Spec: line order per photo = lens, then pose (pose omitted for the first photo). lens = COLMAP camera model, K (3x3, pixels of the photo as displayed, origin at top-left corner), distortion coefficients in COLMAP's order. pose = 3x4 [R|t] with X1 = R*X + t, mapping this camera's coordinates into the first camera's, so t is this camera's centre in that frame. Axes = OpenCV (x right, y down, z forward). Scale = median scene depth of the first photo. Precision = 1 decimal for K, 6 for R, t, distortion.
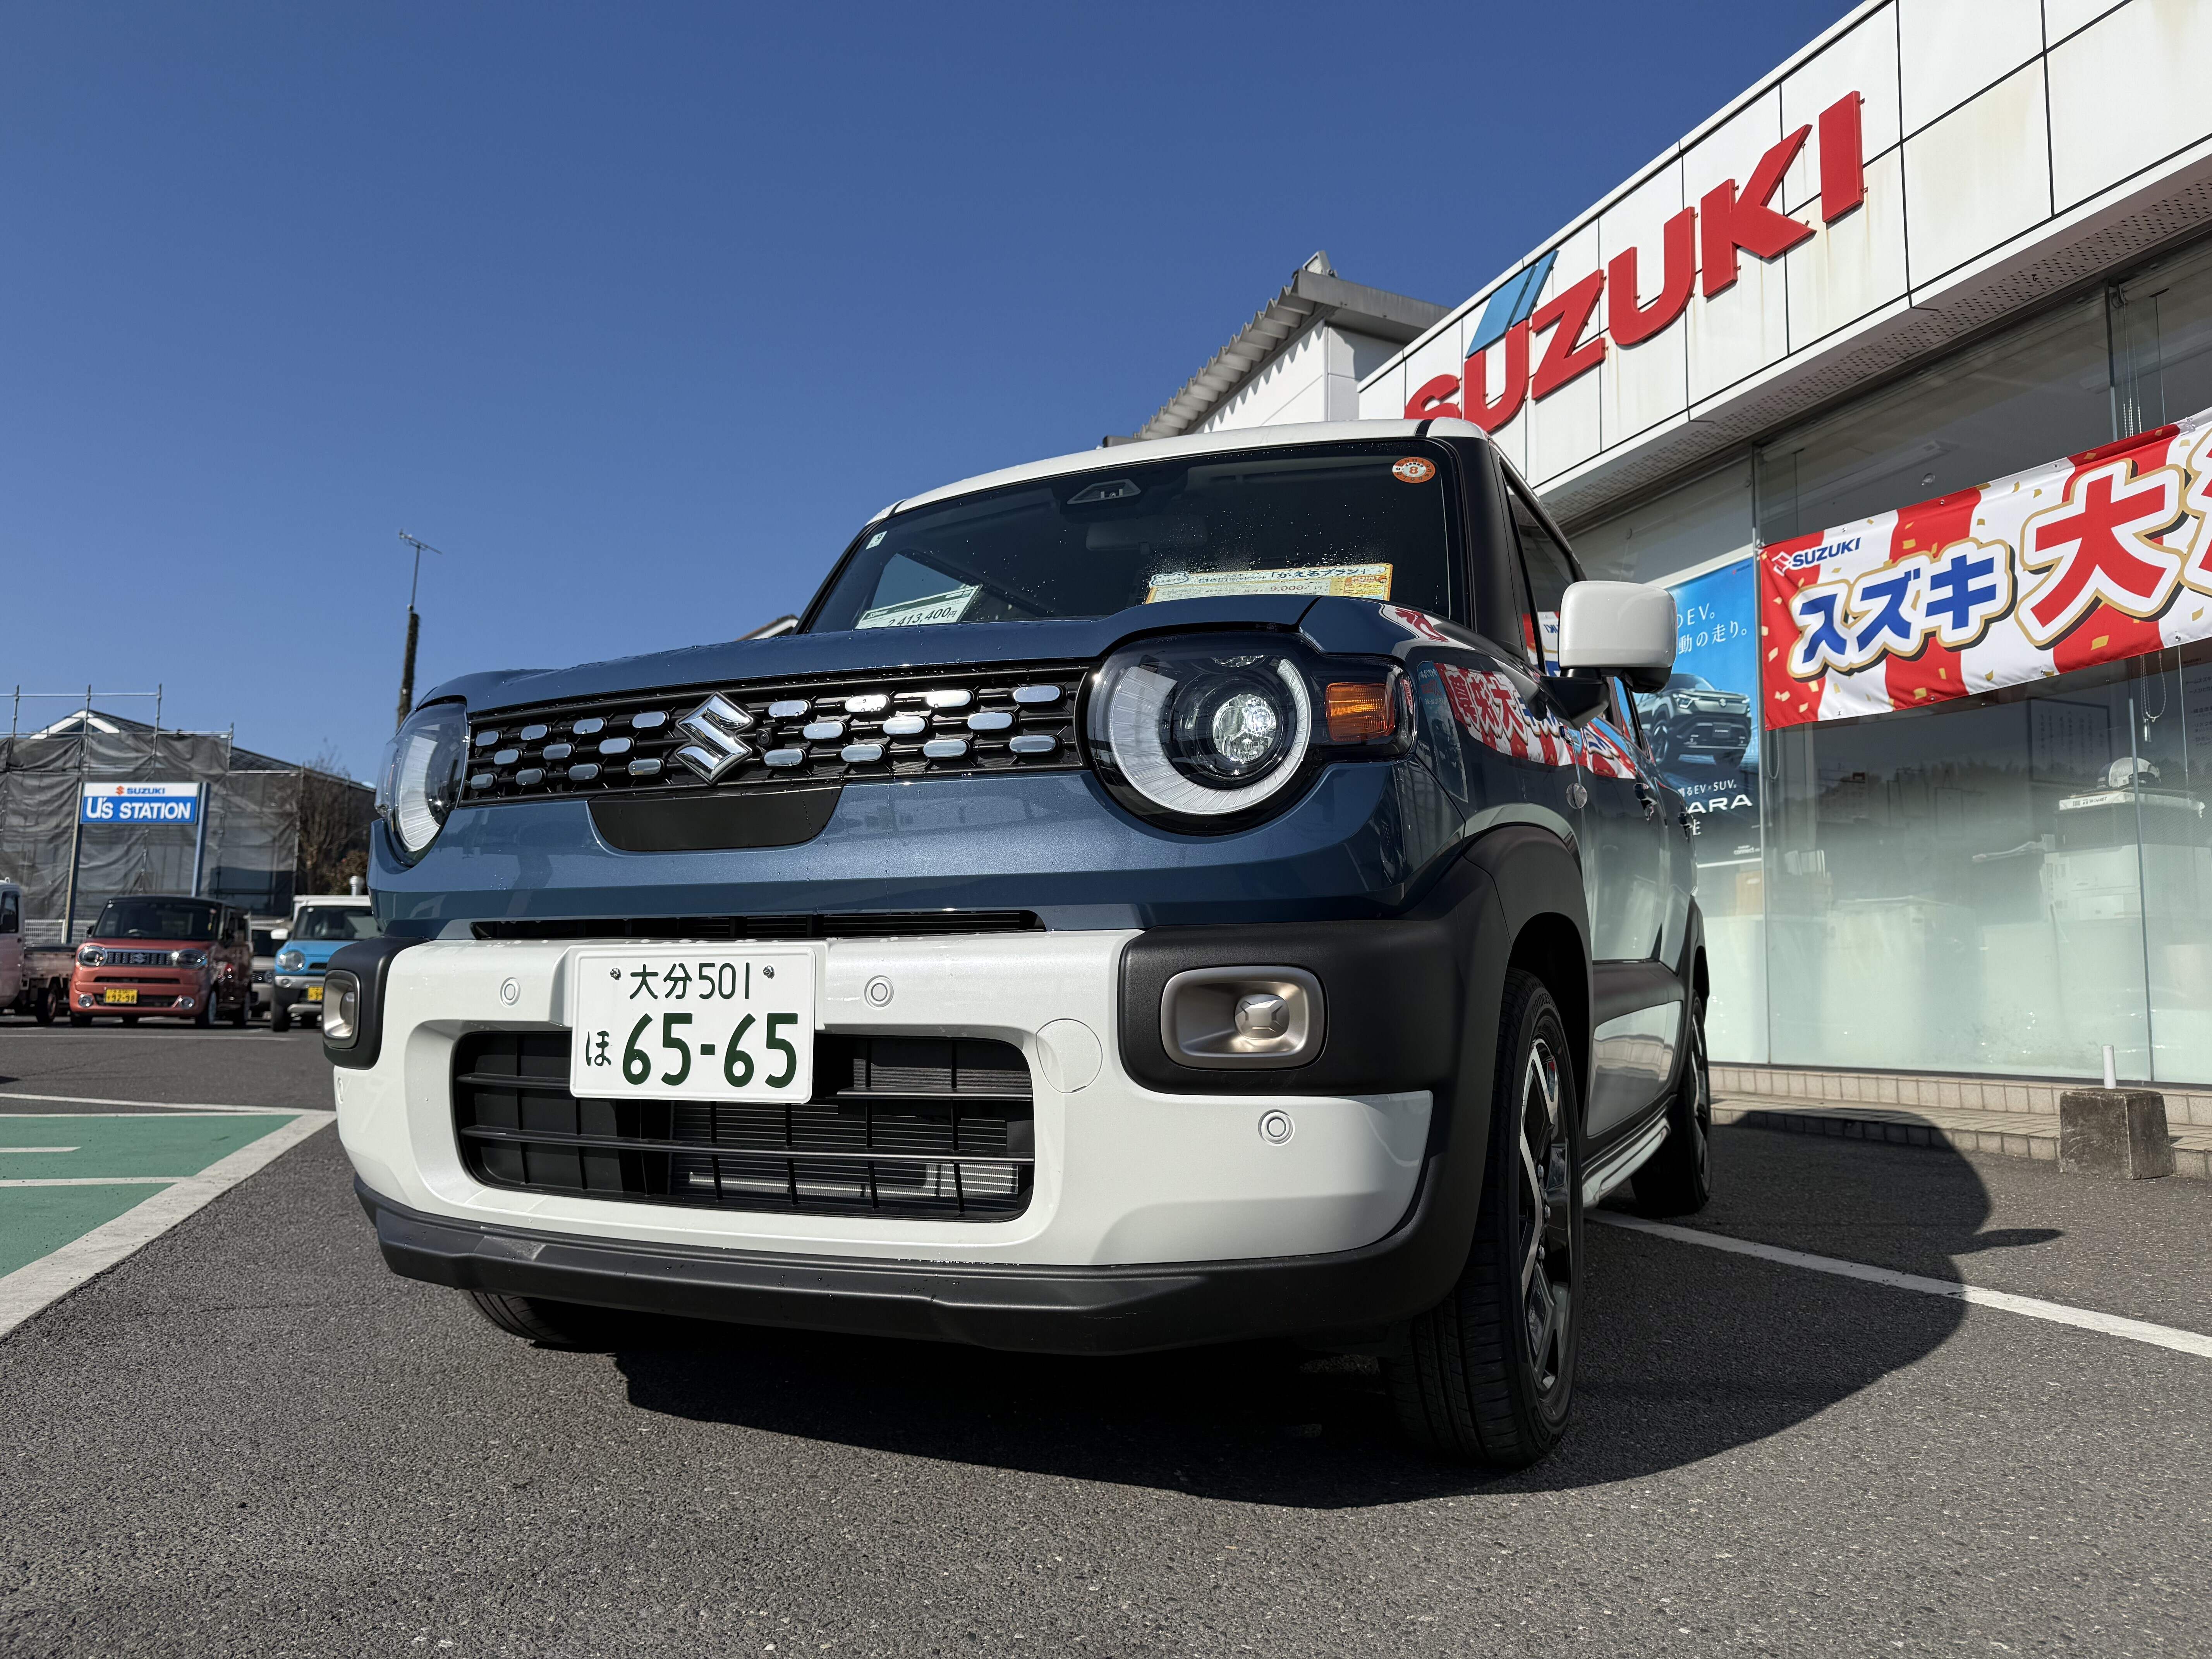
lens RADIAL K [[1582.6, 0, 1122.1], [0, 1582.6, 830.2], [0, 0, 1]] dist [0.007433, -0.013114]
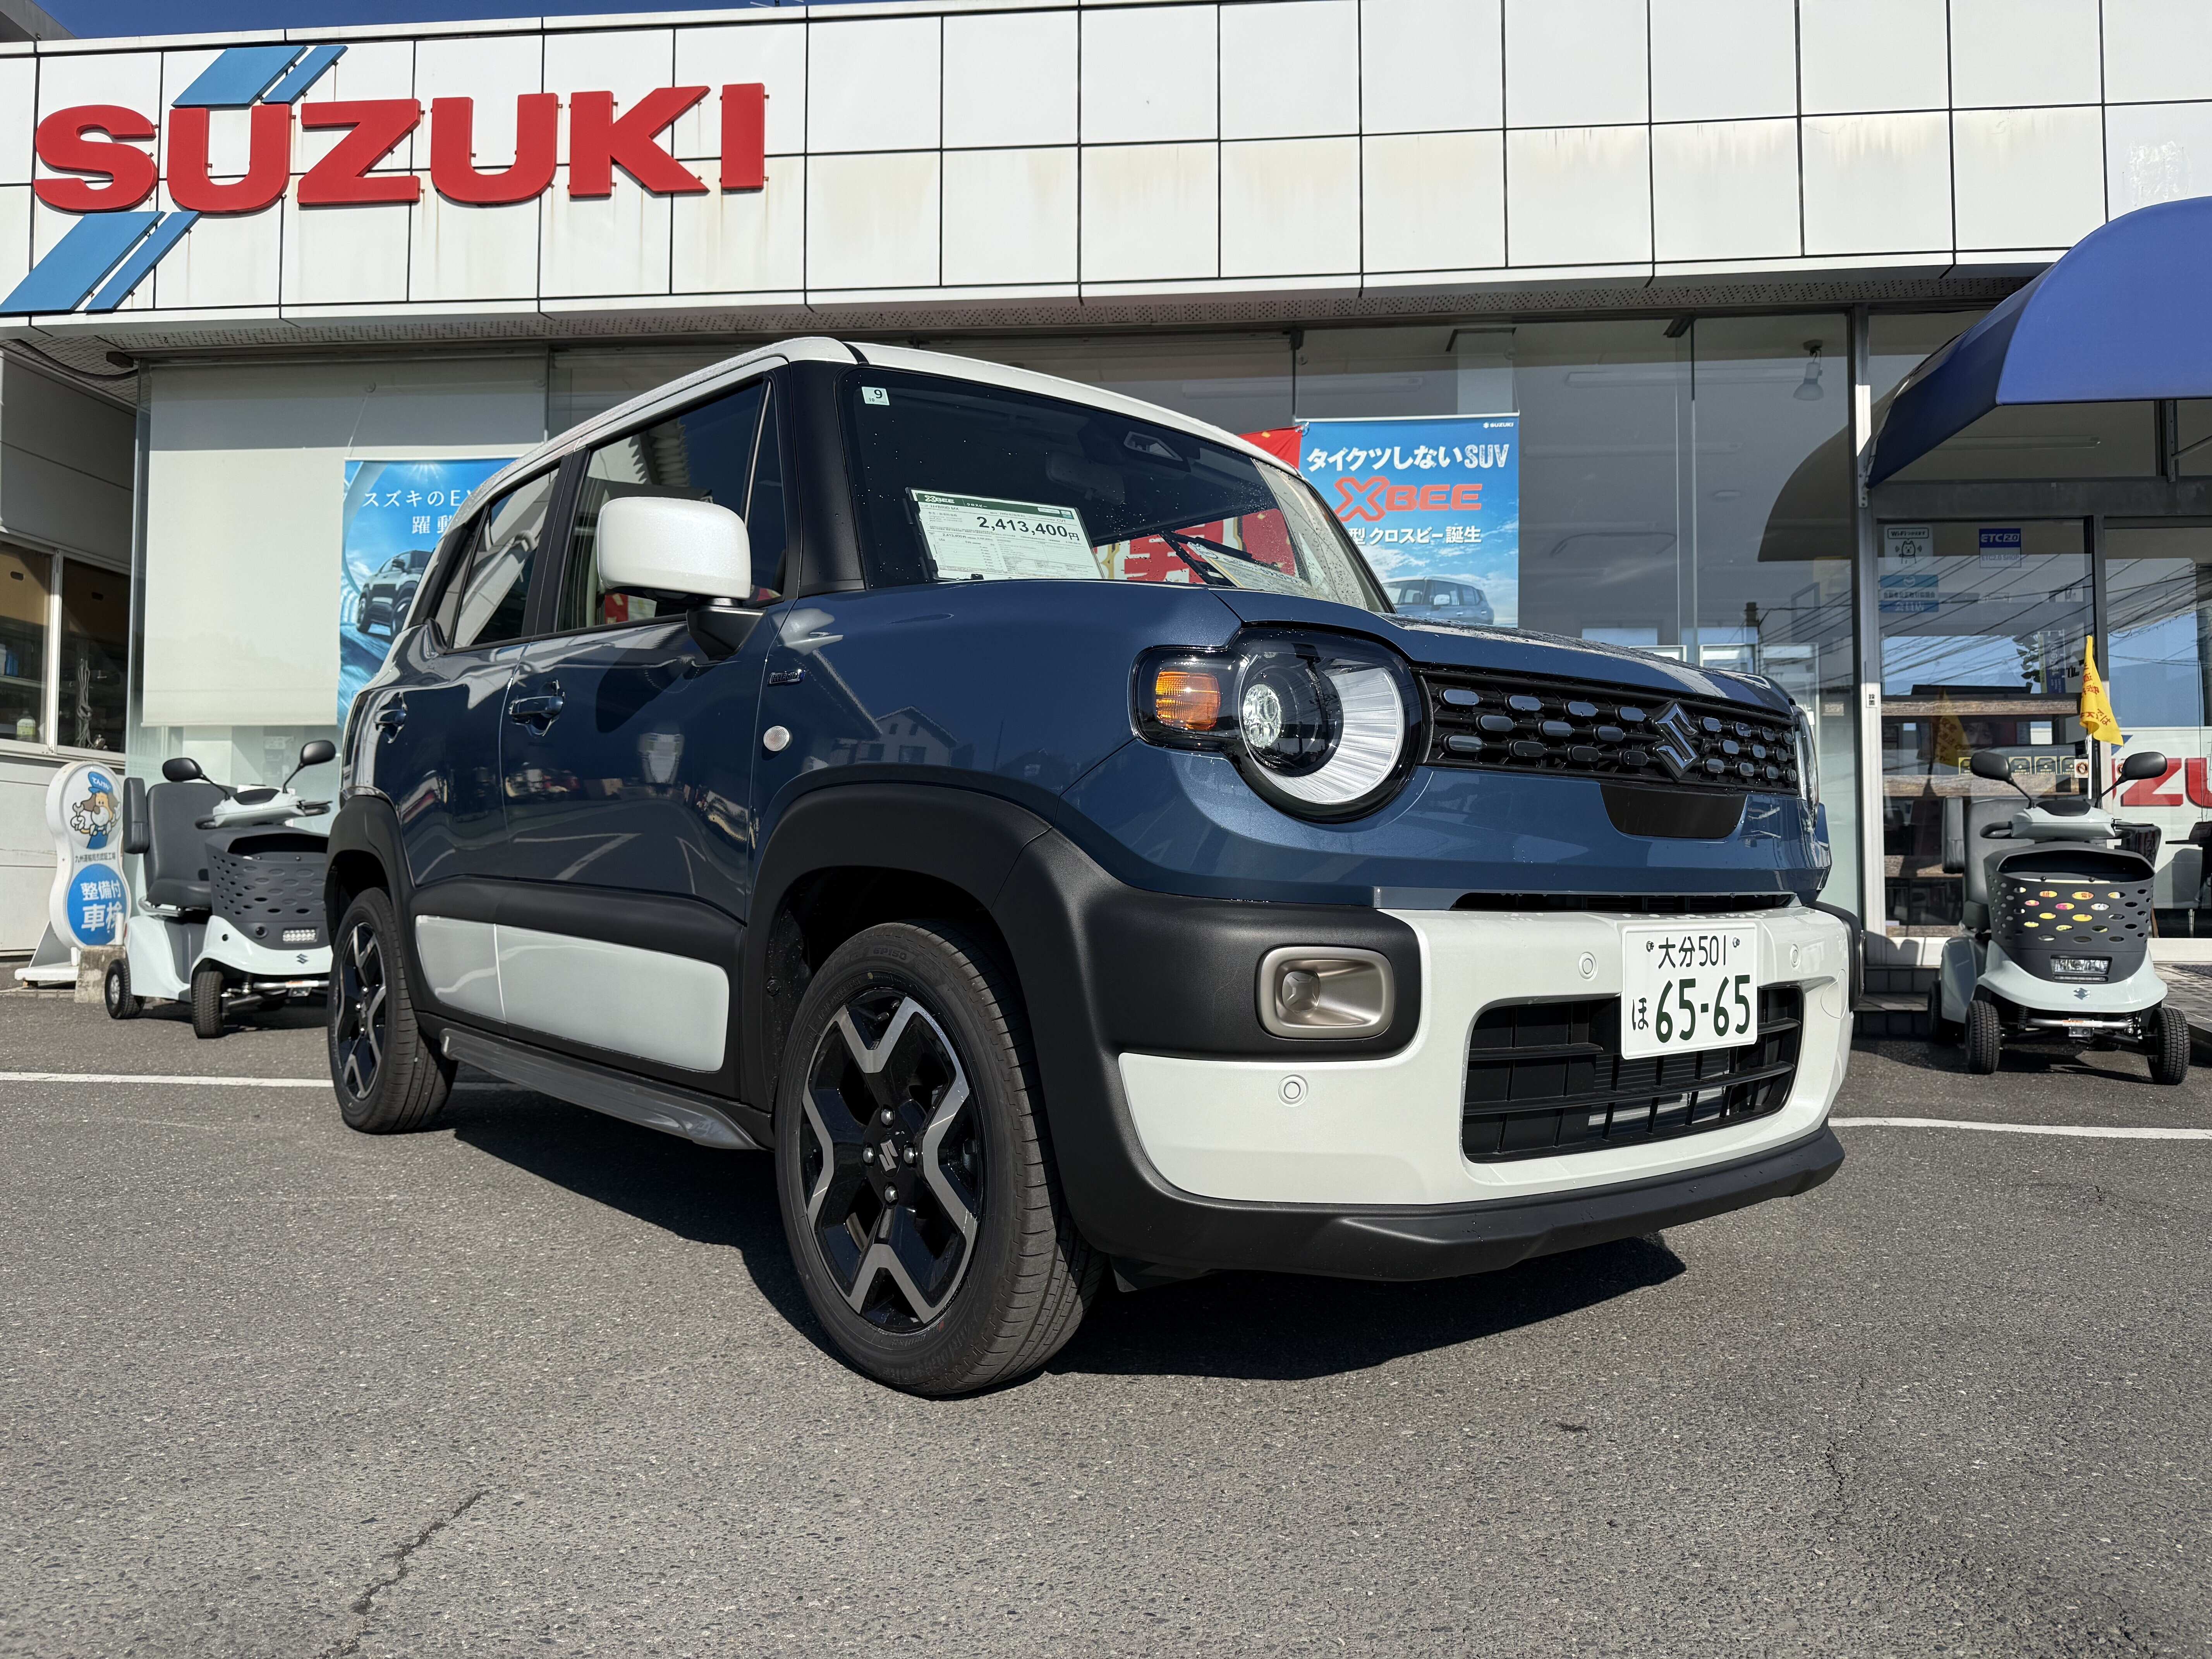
lens RADIAL K [[1582.6, 0, 1126.0], [0, 1582.6, 821.0], [0, 0, 1]] dist [0.007433, -0.013114]
pose [[0.425584, 0.037069, 0.904159, -0.457931], [-0.108475, 0.994046, 0.010304, 0.009848], [-0.898394, -0.102464, 0.427071, 0.266784]]
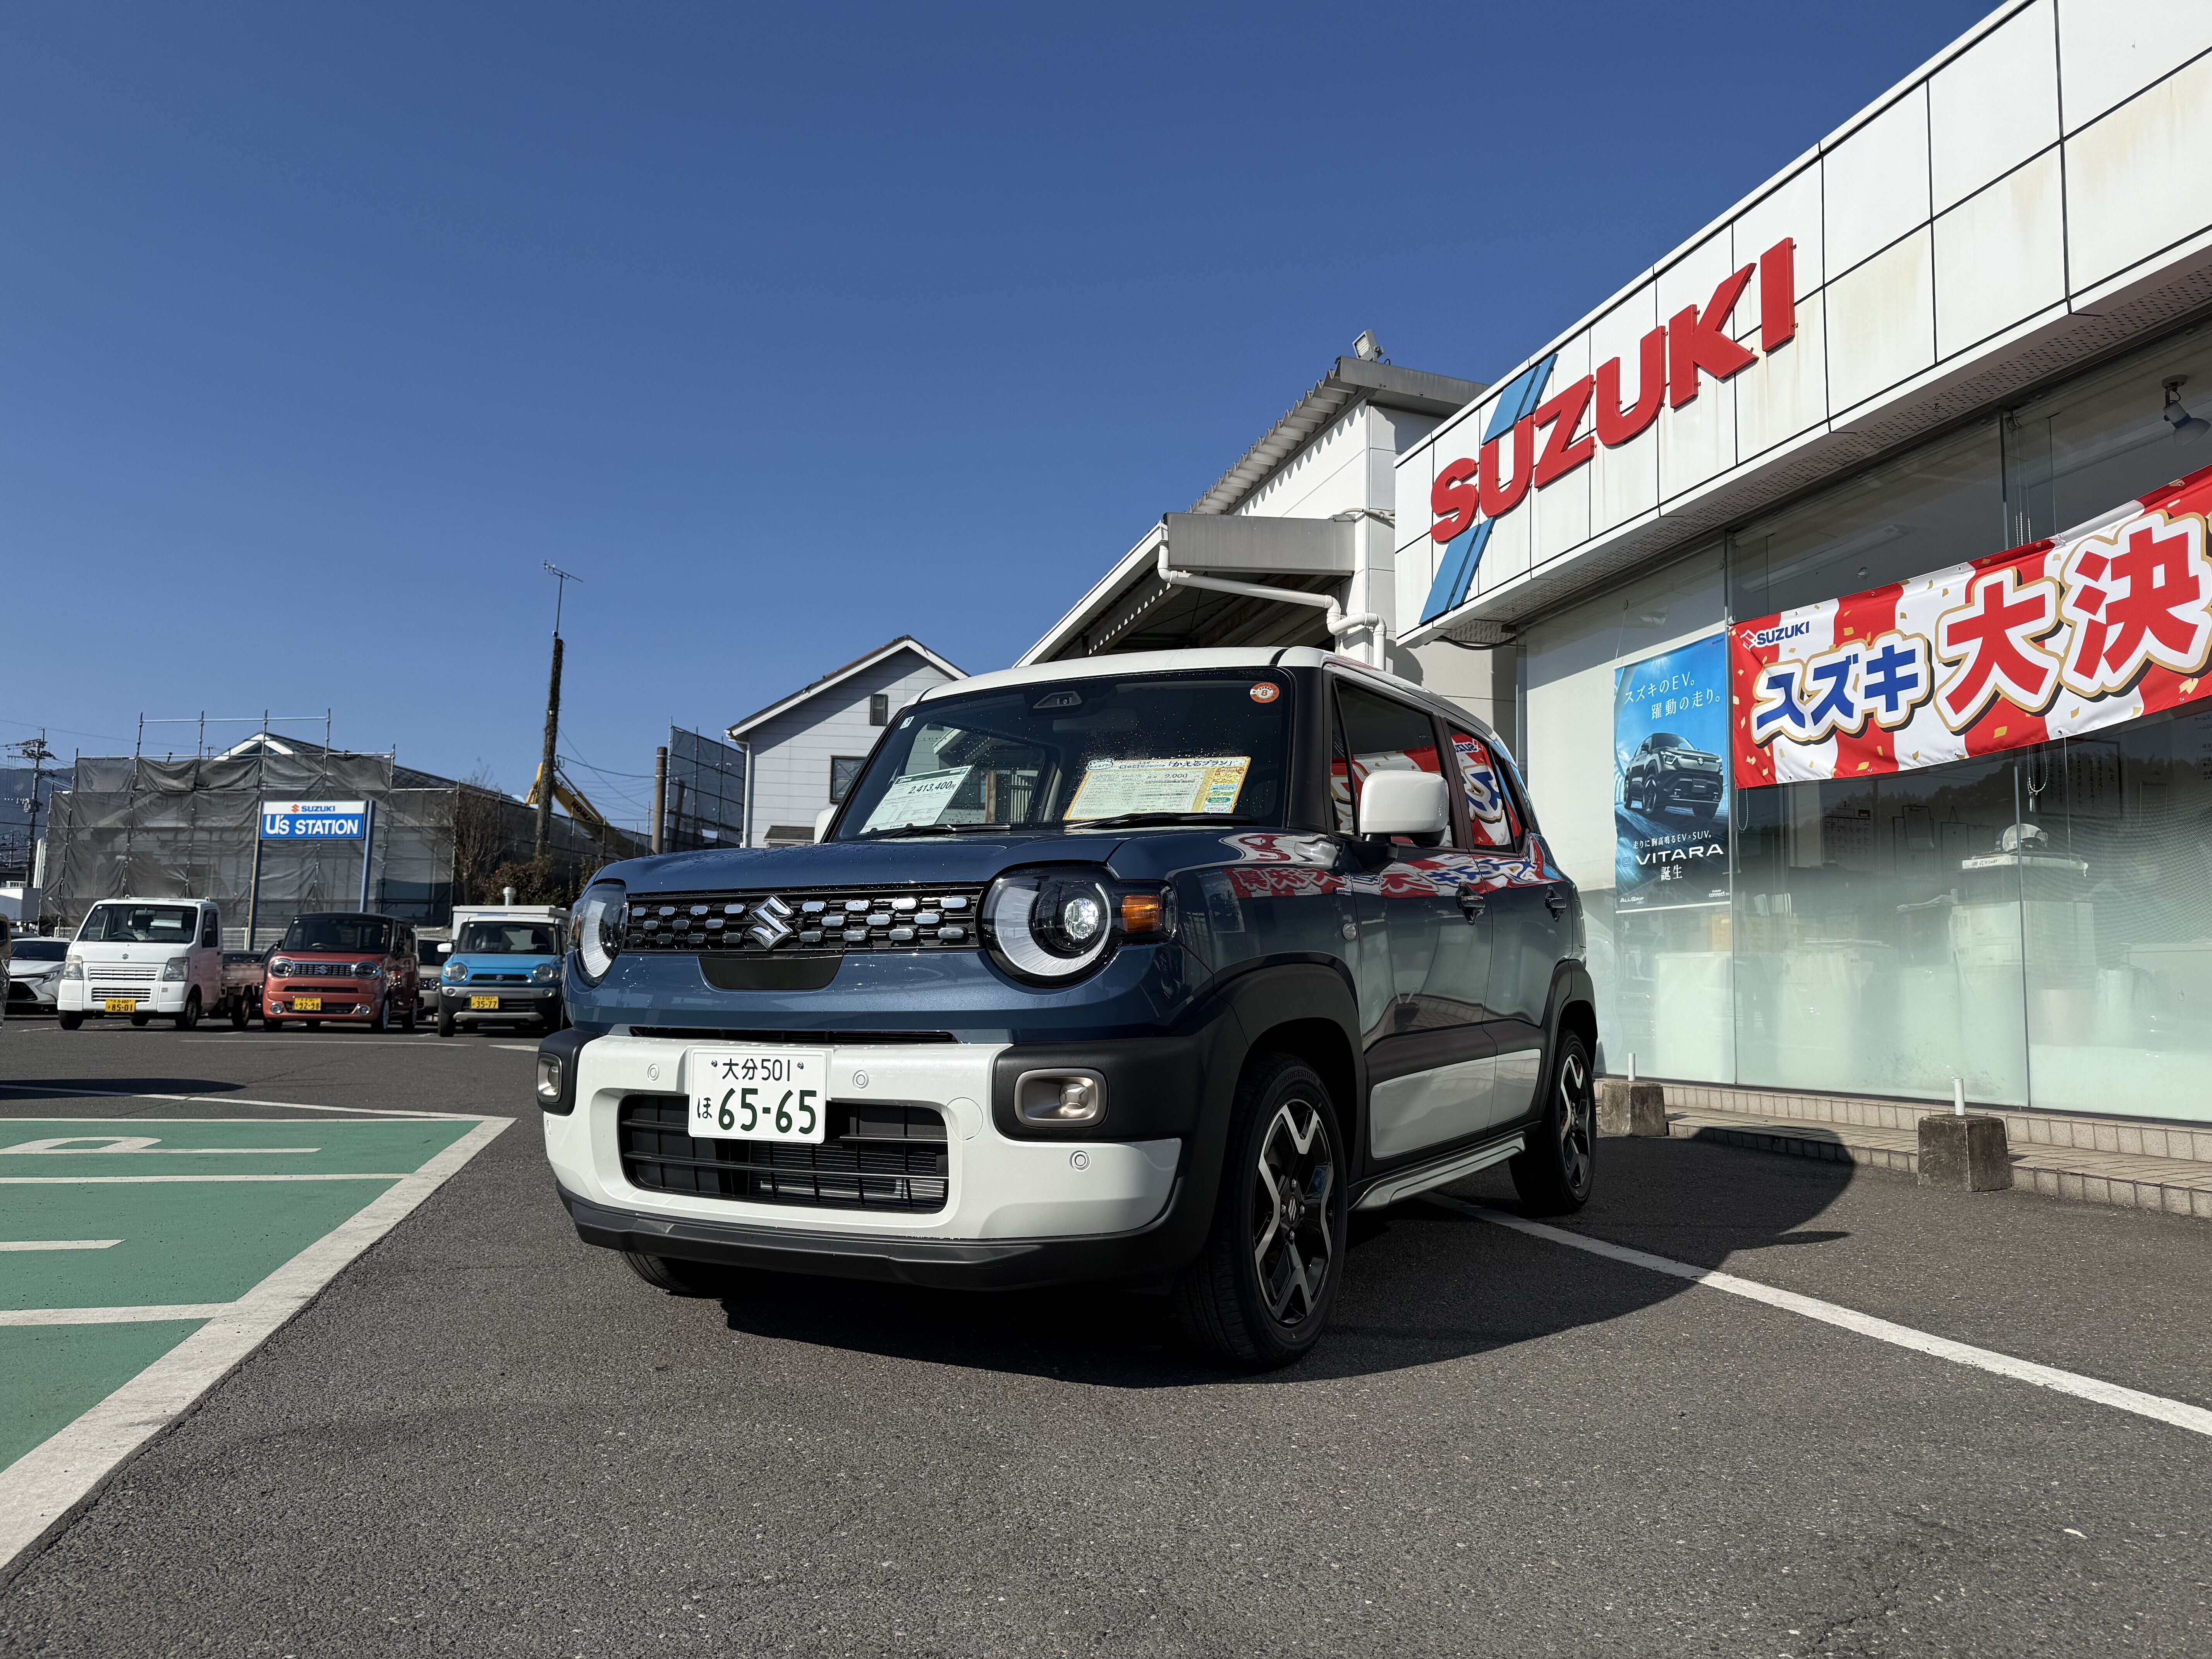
lens RADIAL K [[1582.6, 0, 1122.5], [0, 1582.6, 828.4], [0, 0, 1]] dist [0.007433, -0.013114]
pose [[0.997004, -0.006853, -0.077040, 0.075069], [0.006935, 0.999976, 0.000803, -0.048428], [0.077033, -0.001335, 0.997028, -0.197743]]
